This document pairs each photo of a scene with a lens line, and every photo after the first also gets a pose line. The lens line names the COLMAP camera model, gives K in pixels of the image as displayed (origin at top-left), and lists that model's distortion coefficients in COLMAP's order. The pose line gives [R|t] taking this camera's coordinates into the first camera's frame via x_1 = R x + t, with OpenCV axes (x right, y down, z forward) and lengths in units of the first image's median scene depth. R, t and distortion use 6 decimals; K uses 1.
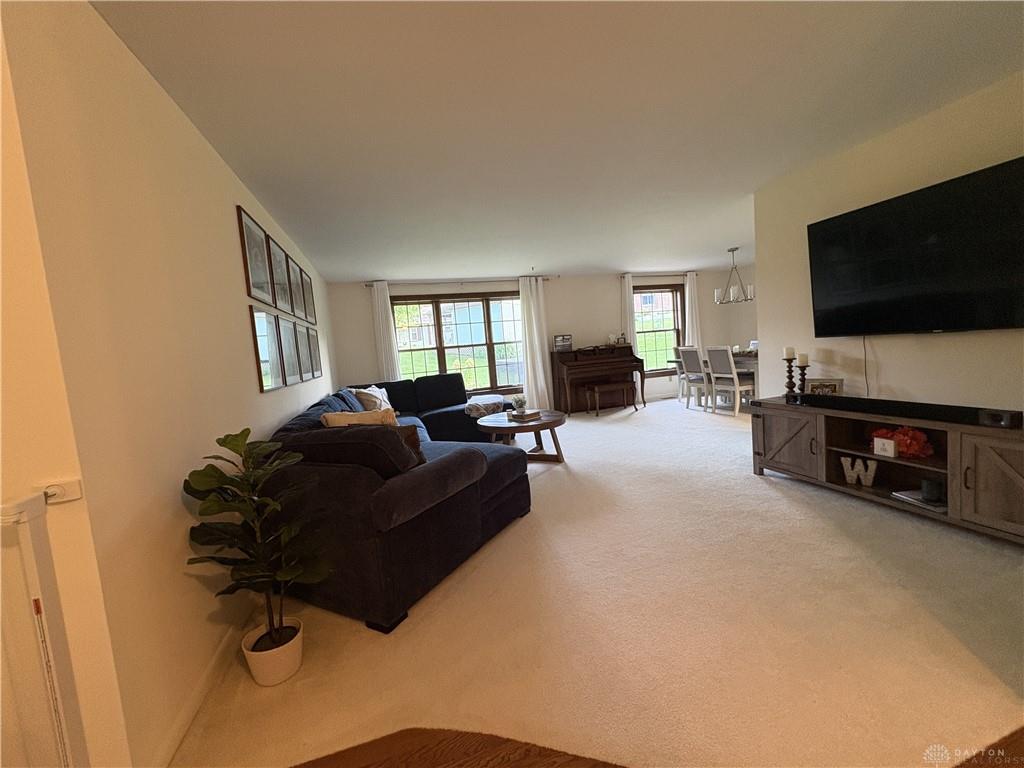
lens RADIAL K [[408.1, 0, 513.5], [0, 408.1, 380.7], [0, 0, 1]] dist [-0.000075, -0.000044]
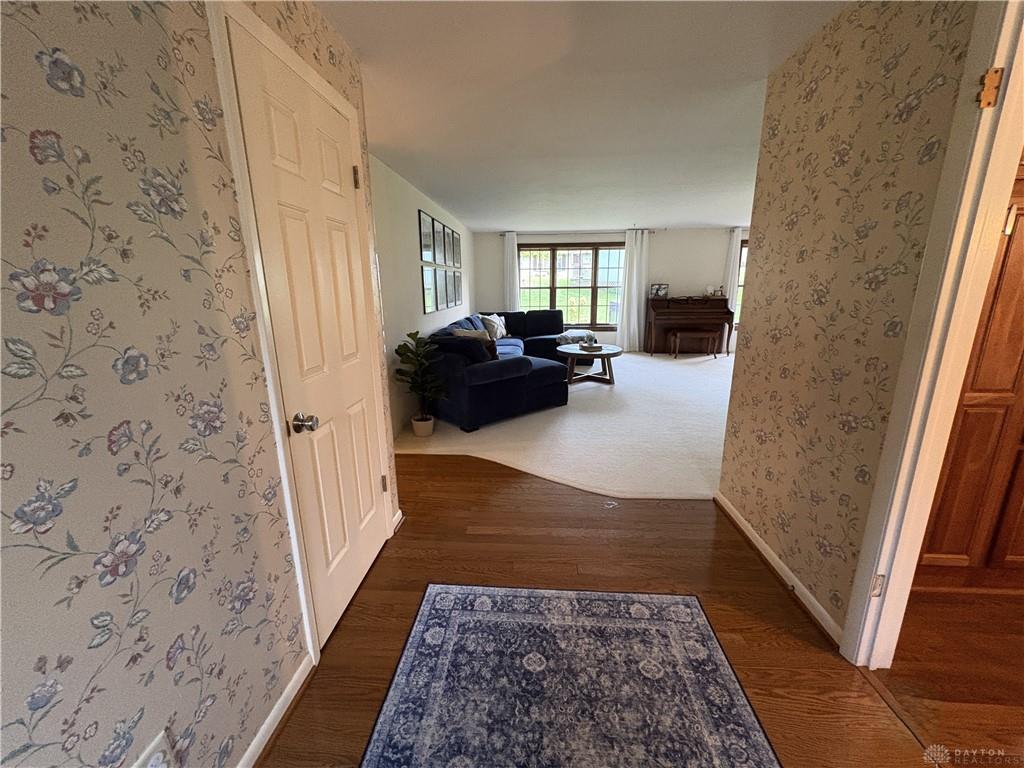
lens RADIAL K [[408.1, 0, 511.9], [0, 408.1, 384.6], [0, 0, 1]] dist [-0.000075, -0.000044]
pose [[0.933747, 0.152727, -0.323715, 0.163780], [-0.093447, 0.977049, 0.191422, -0.019978], [0.345521, -0.148489, 0.926588, -0.256990]]
